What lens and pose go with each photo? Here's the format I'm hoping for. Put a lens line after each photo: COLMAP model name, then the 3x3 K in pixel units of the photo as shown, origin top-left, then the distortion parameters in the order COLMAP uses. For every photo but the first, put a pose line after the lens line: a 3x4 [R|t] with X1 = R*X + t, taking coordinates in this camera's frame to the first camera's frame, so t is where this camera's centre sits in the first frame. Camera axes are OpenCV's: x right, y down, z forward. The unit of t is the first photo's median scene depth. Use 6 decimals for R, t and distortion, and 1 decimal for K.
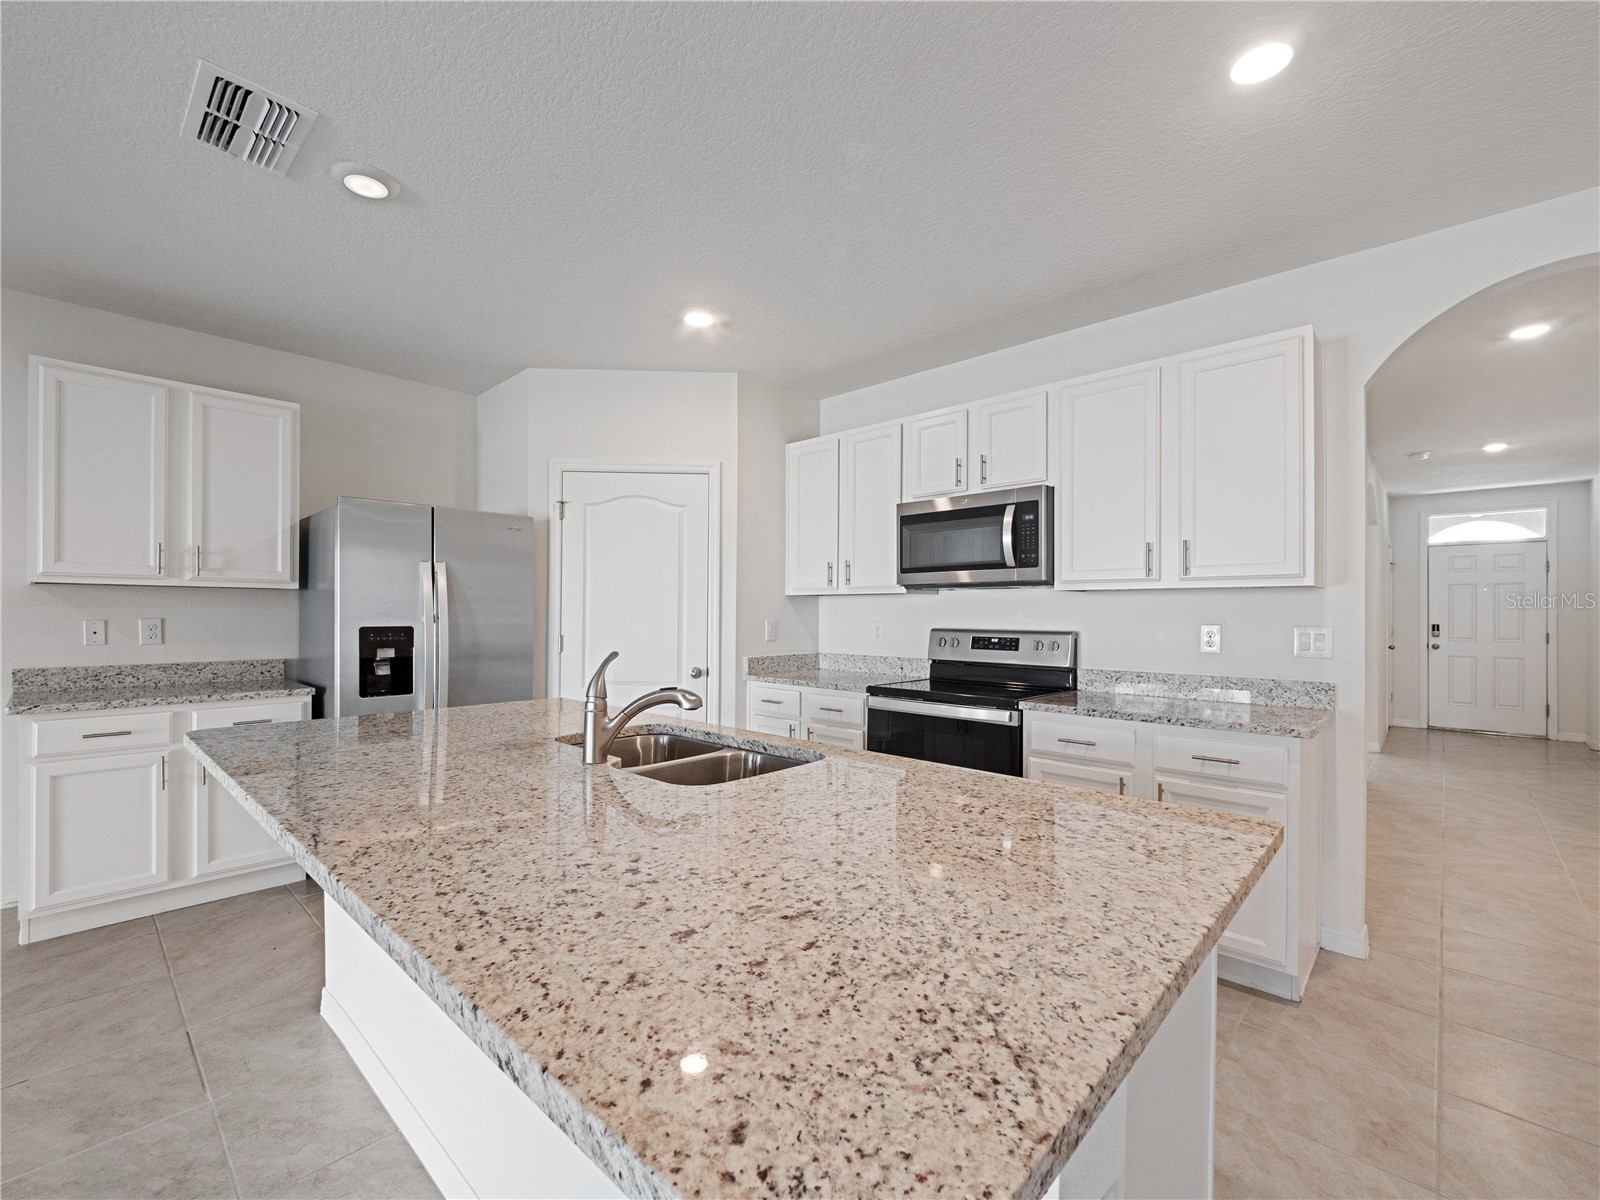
lens RADIAL K [[688.3, 0, 791.0], [0, 688.3, 609.0], [0, 0, 1]] dist [-0.003677, 0.000327]
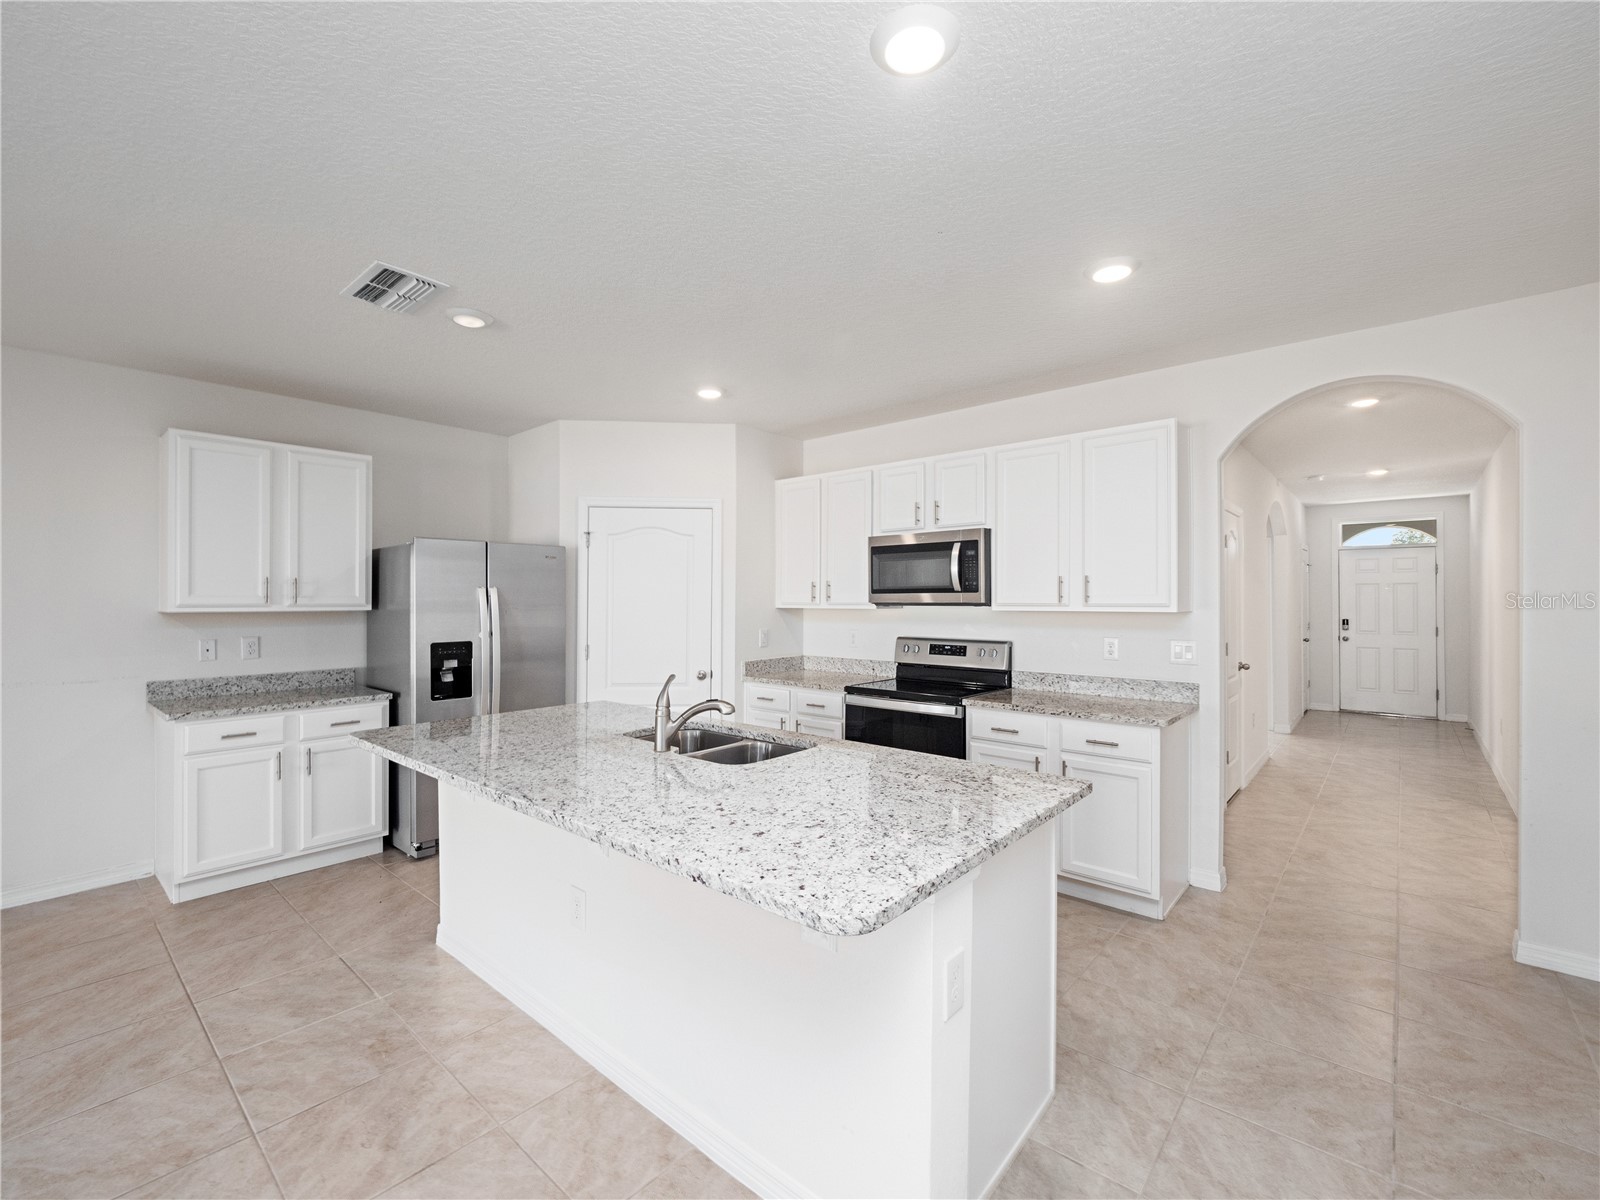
lens RADIAL K [[689.7, 0, 792.9], [0, 689.7, 592.9], [0, 0, 1]] dist [0.001246, -0.000647]
pose [[0.999256, -0.005436, 0.038186, -0.030615], [0.005553, 0.999980, -0.002941, -0.056098], [-0.038169, 0.003151, 0.999266, -0.250138]]
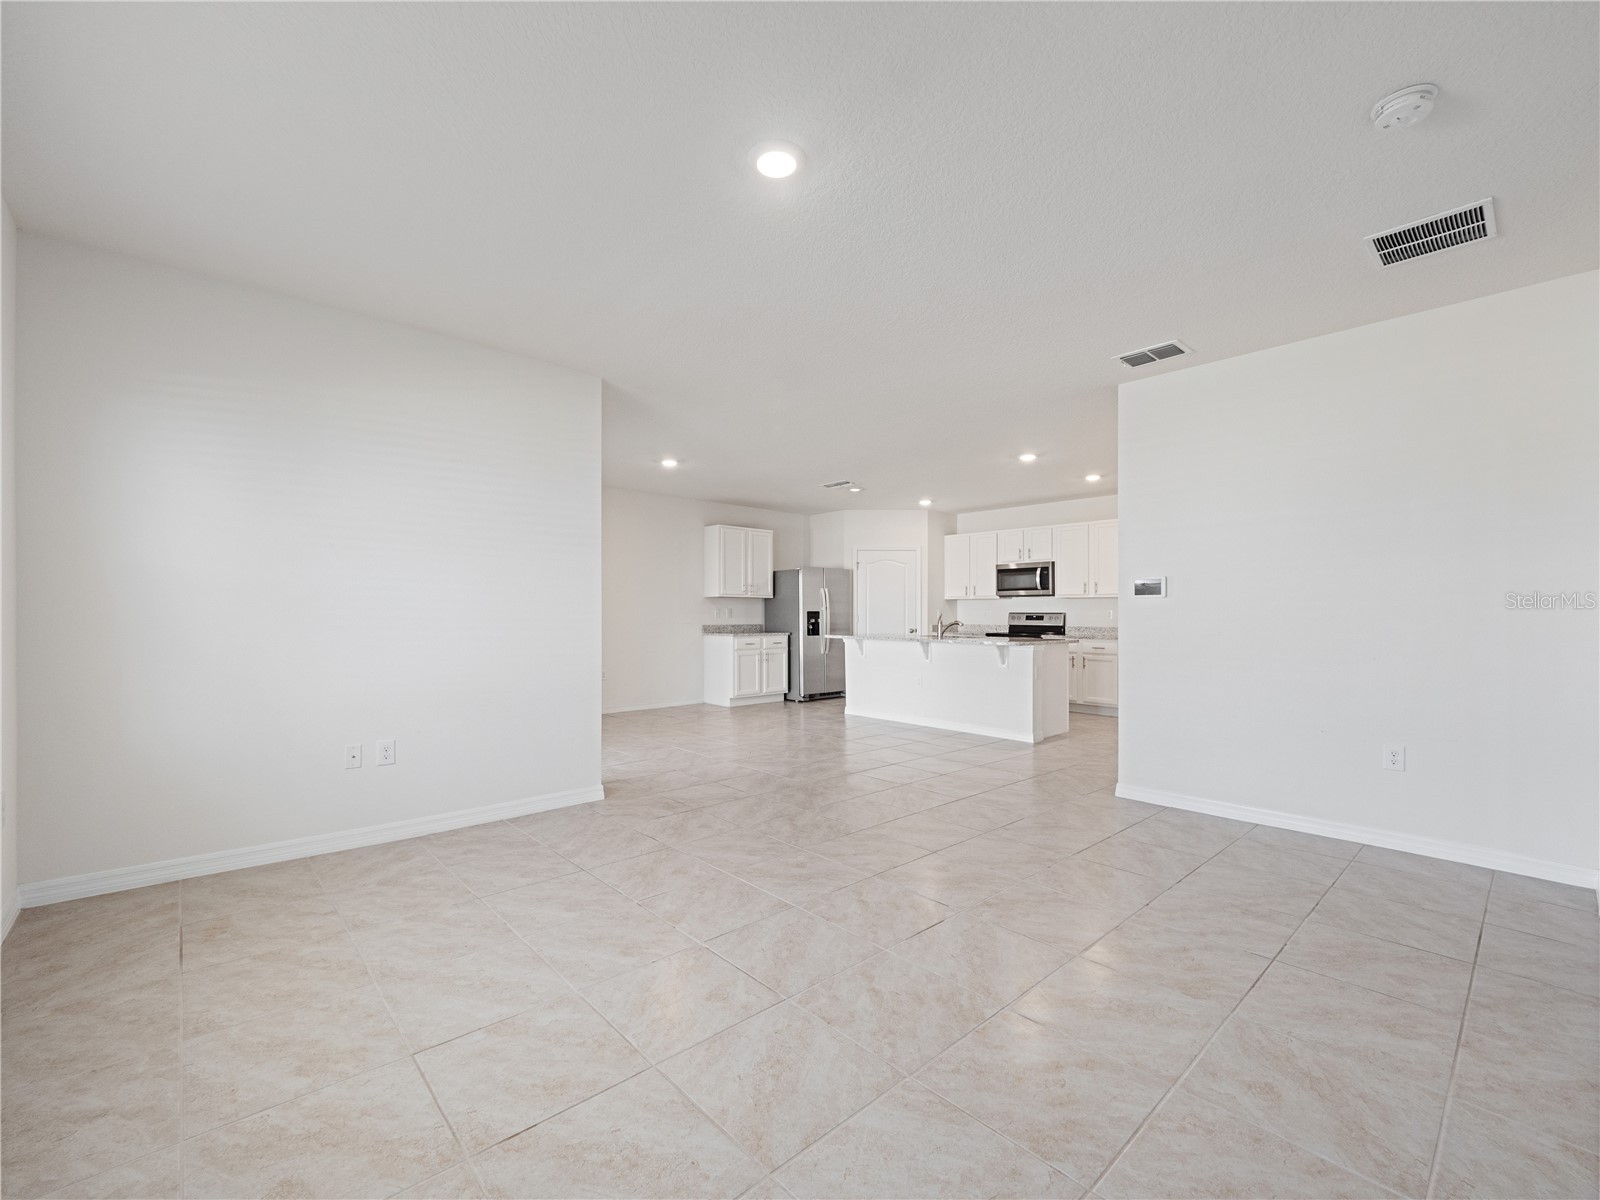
lens RADIAL K [[691.7, 0, 780.5], [0, 691.7, 605.4], [0, 0, 1]] dist [0.000661, -0.000117]
pose [[0.996216, -0.002119, -0.086881, -0.486288], [0.001501, 0.999973, -0.007178, 0.022126], [0.086894, 0.007020, 0.996193, -1.895884]]
